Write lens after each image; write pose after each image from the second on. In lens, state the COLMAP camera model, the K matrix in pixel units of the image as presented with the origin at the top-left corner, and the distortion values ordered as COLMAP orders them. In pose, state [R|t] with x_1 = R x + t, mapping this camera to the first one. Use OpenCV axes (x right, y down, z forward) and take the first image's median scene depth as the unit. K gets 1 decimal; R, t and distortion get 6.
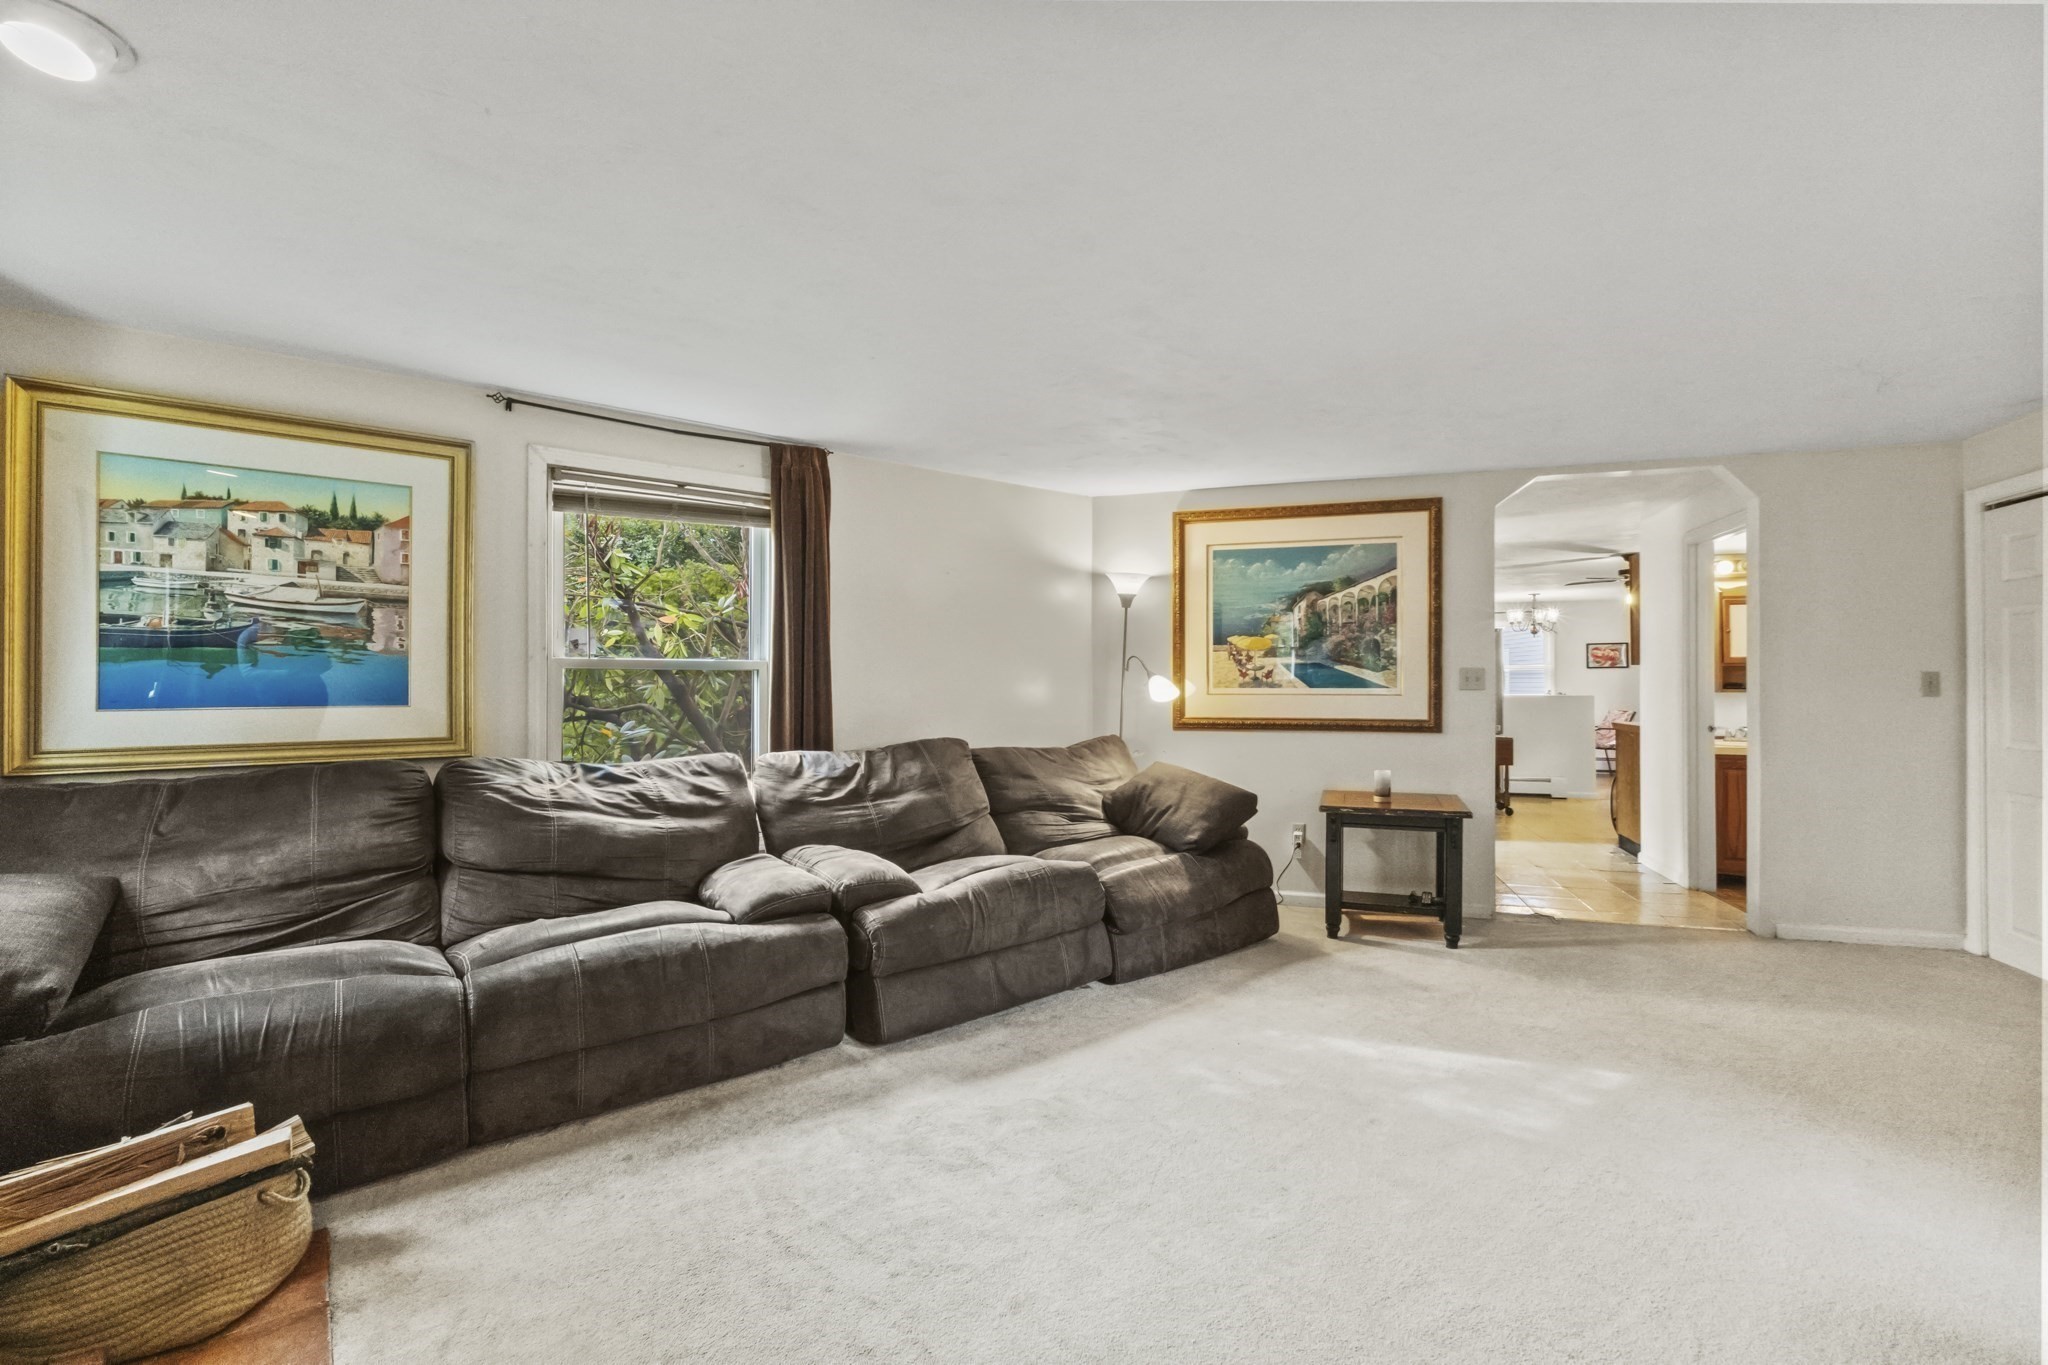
lens RADIAL K [[870.3, 0, 1041.1], [0, 870.3, 676.8], [0, 0, 1]] dist [0.002415, -0.000340]
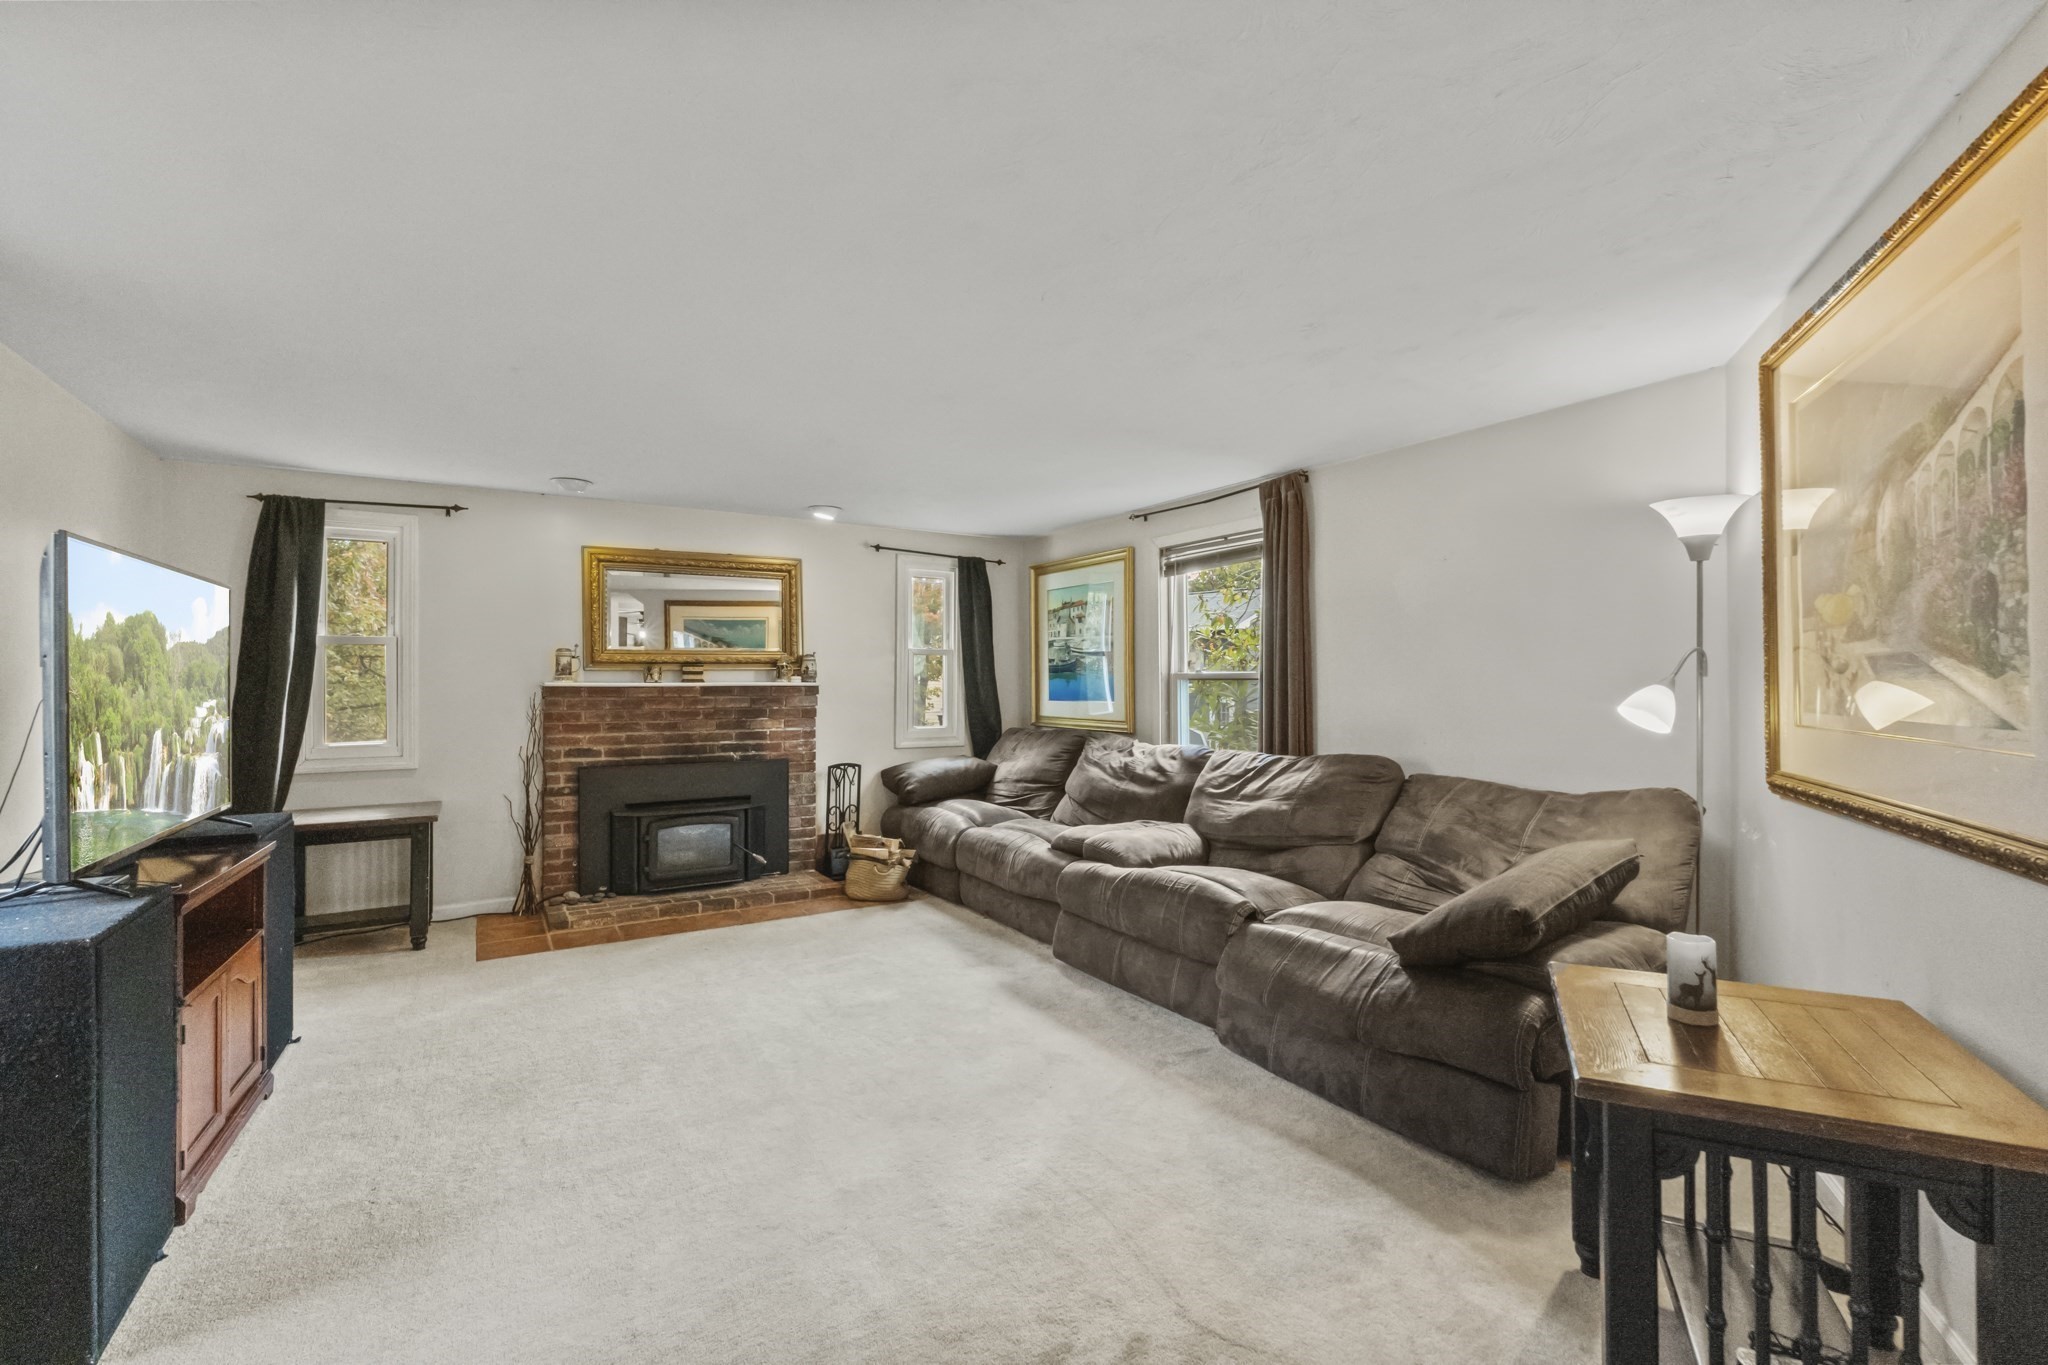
lens RADIAL K [[870.3, 0, 1023.2], [0, 870.3, 674.4], [0, 0, 1]] dist [0.002415, -0.000340]
pose [[-0.100542, -0.011348, -0.994868, 1.181897], [0.000080, 0.999935, -0.011413, -0.003813], [0.994933, -0.001227, -0.100535, 1.091502]]
